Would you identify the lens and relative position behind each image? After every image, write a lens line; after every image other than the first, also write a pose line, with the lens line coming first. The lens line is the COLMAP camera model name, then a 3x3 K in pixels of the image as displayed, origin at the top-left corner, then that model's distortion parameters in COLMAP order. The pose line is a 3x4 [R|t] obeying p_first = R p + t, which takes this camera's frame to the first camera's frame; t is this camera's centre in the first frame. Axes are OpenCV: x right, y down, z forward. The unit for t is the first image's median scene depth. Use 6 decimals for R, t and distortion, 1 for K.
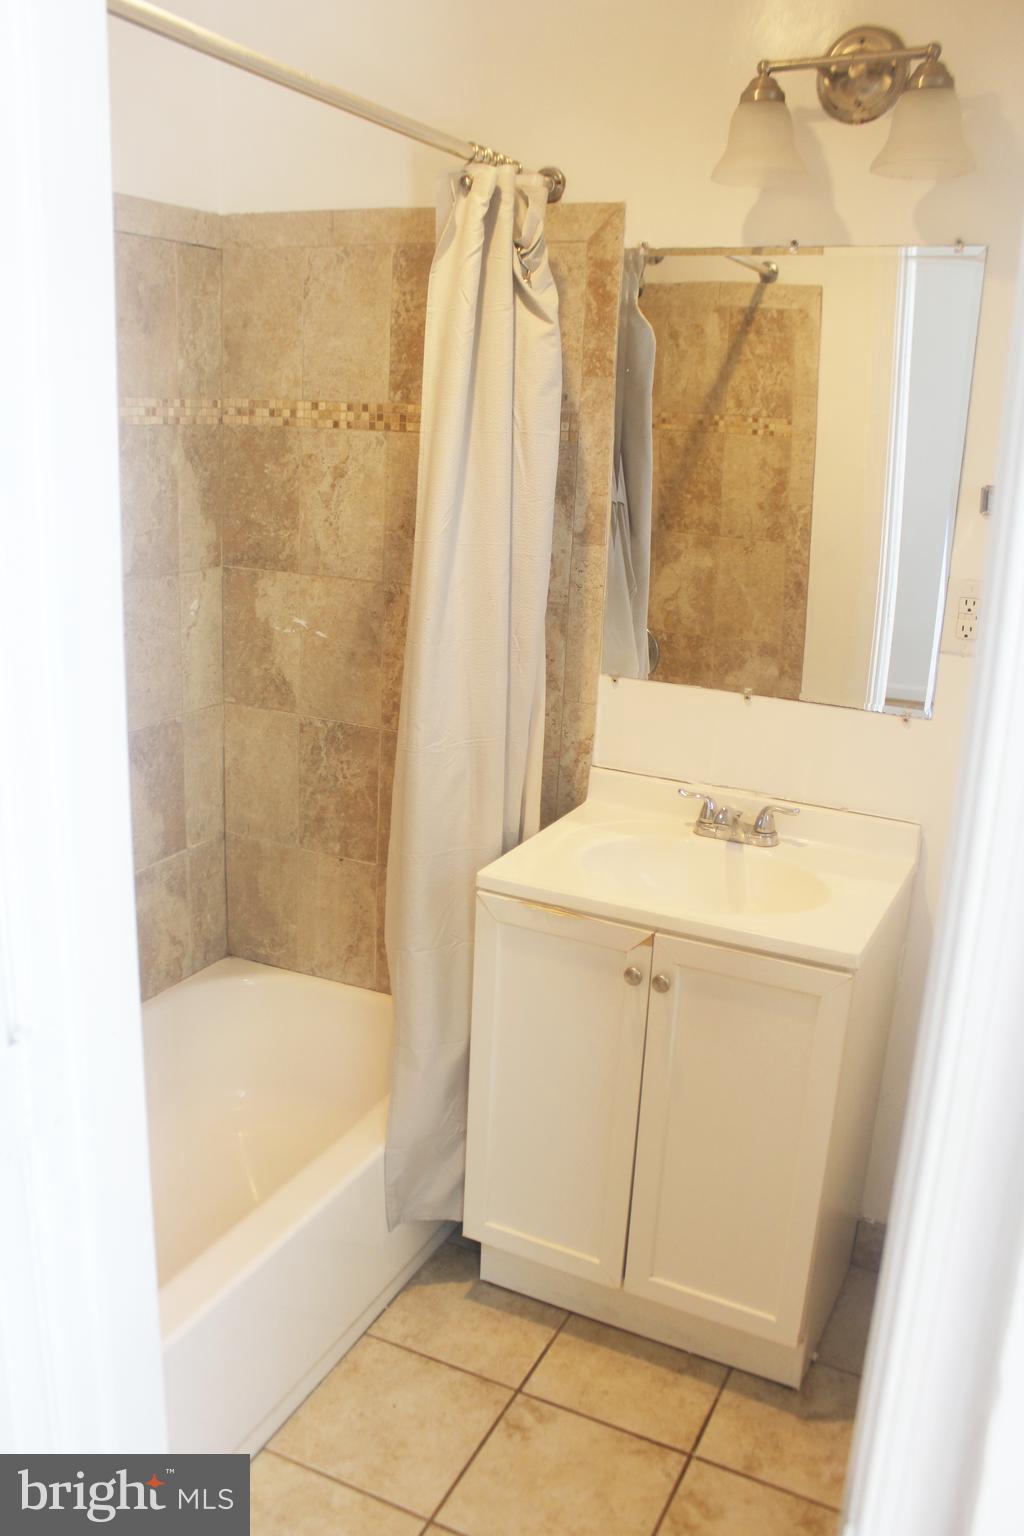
lens RADIAL K [[1303.0, 0, 489.1], [0, 1303.0, 794.5], [0, 0, 1]] dist [-0.164894, 0.157915]
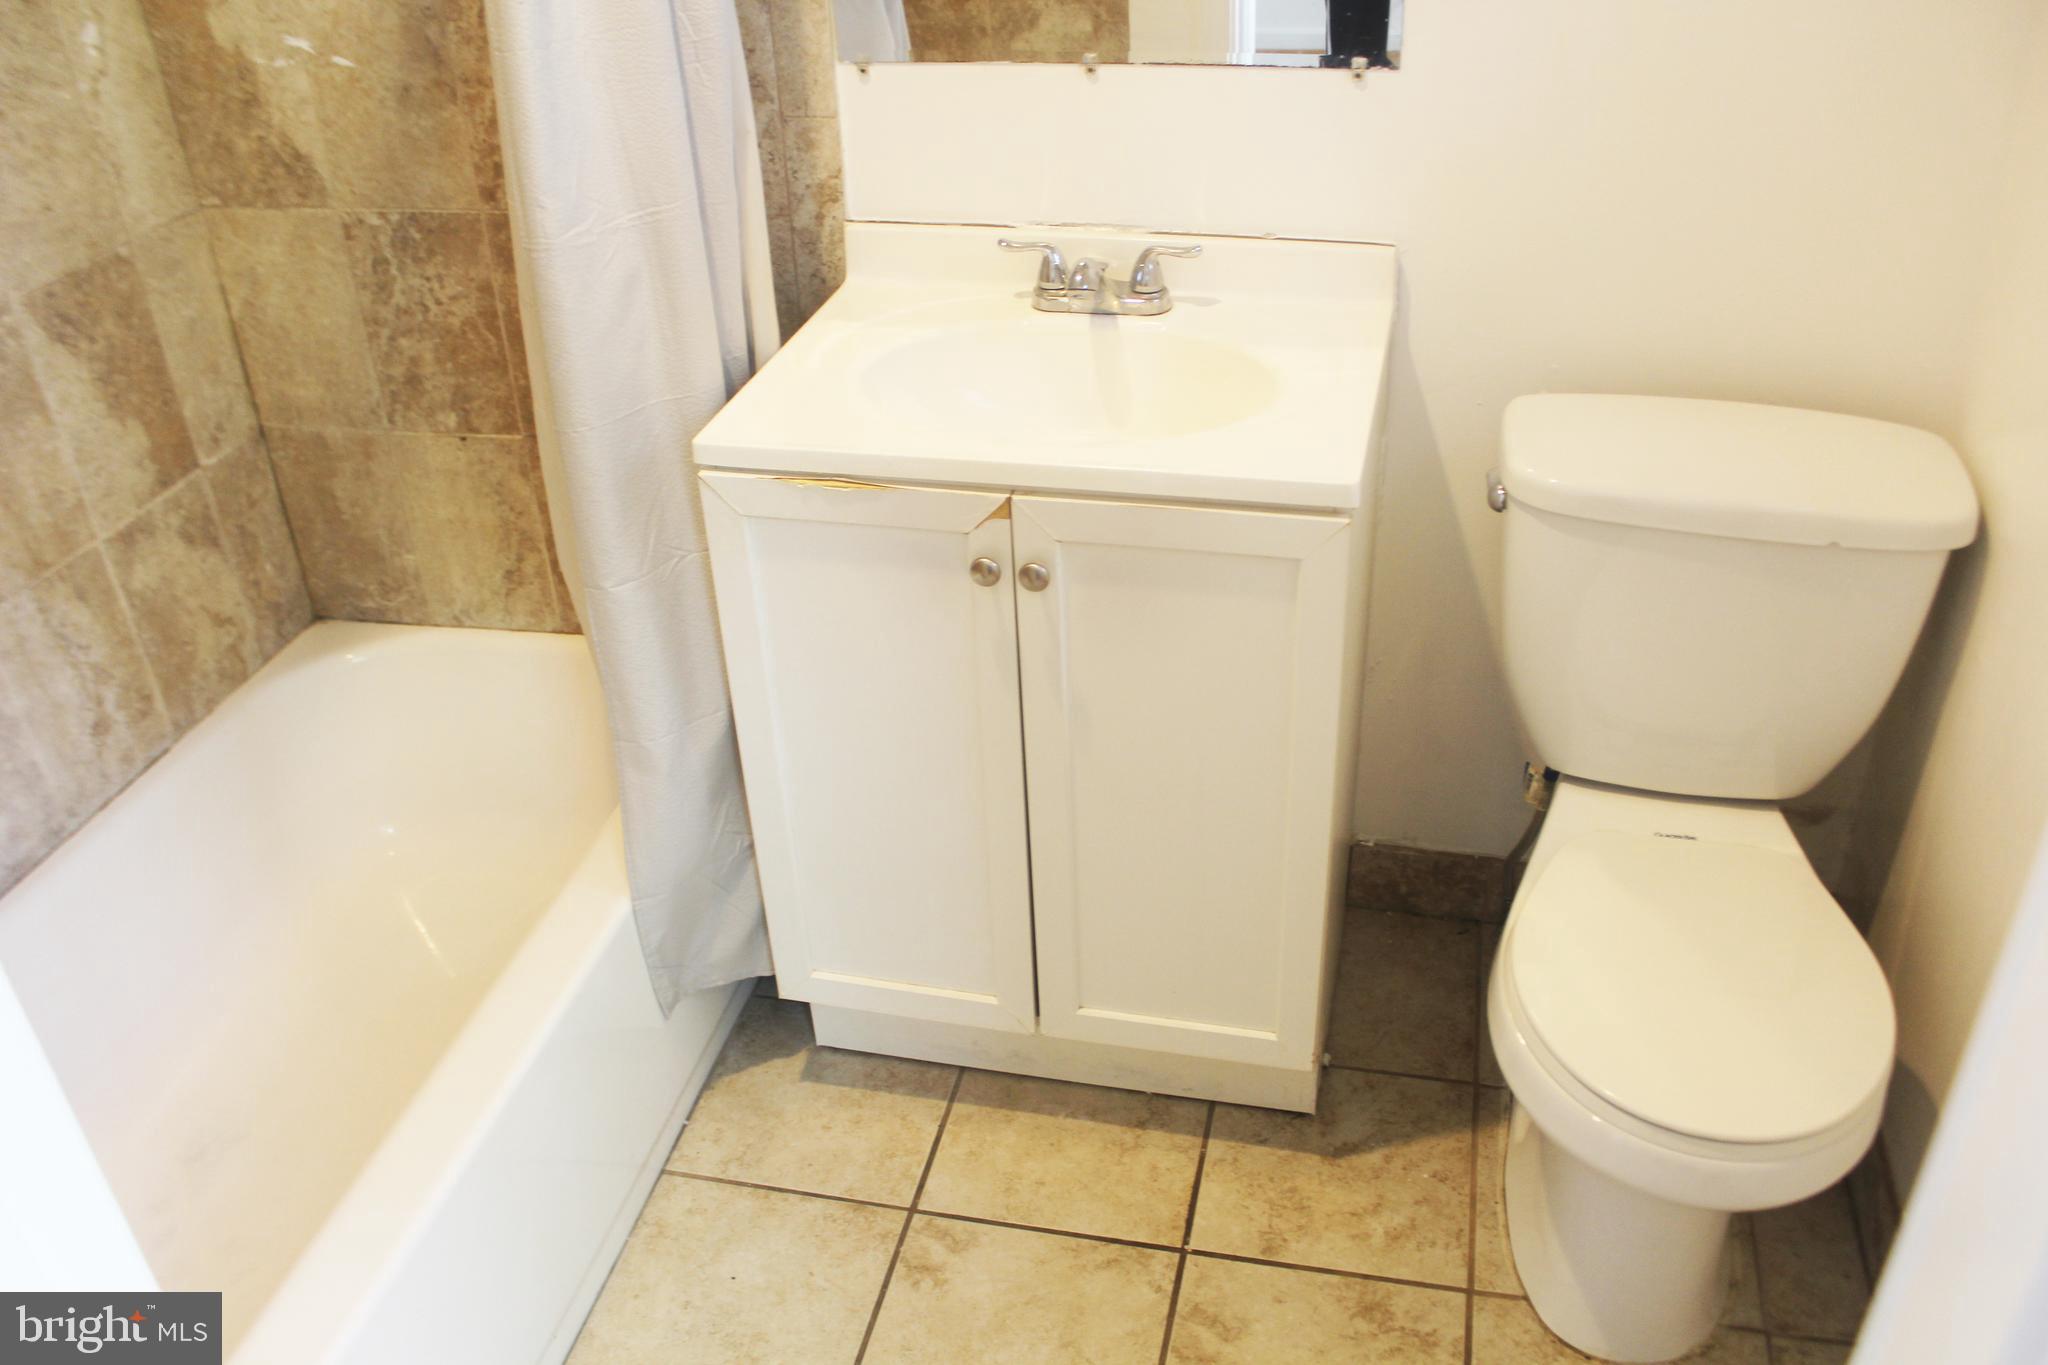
lens RADIAL K [[1737.3, 0, 1056.4], [0, 1737.3, 712.4], [0, 0, 1]] dist [-0.164894, 0.157915]
pose [[0.966792, -0.192842, 0.167707, -0.003940], [0.140179, 0.948836, 0.282948, -0.017739], [-0.213690, -0.250043, 0.944360, 0.185679]]
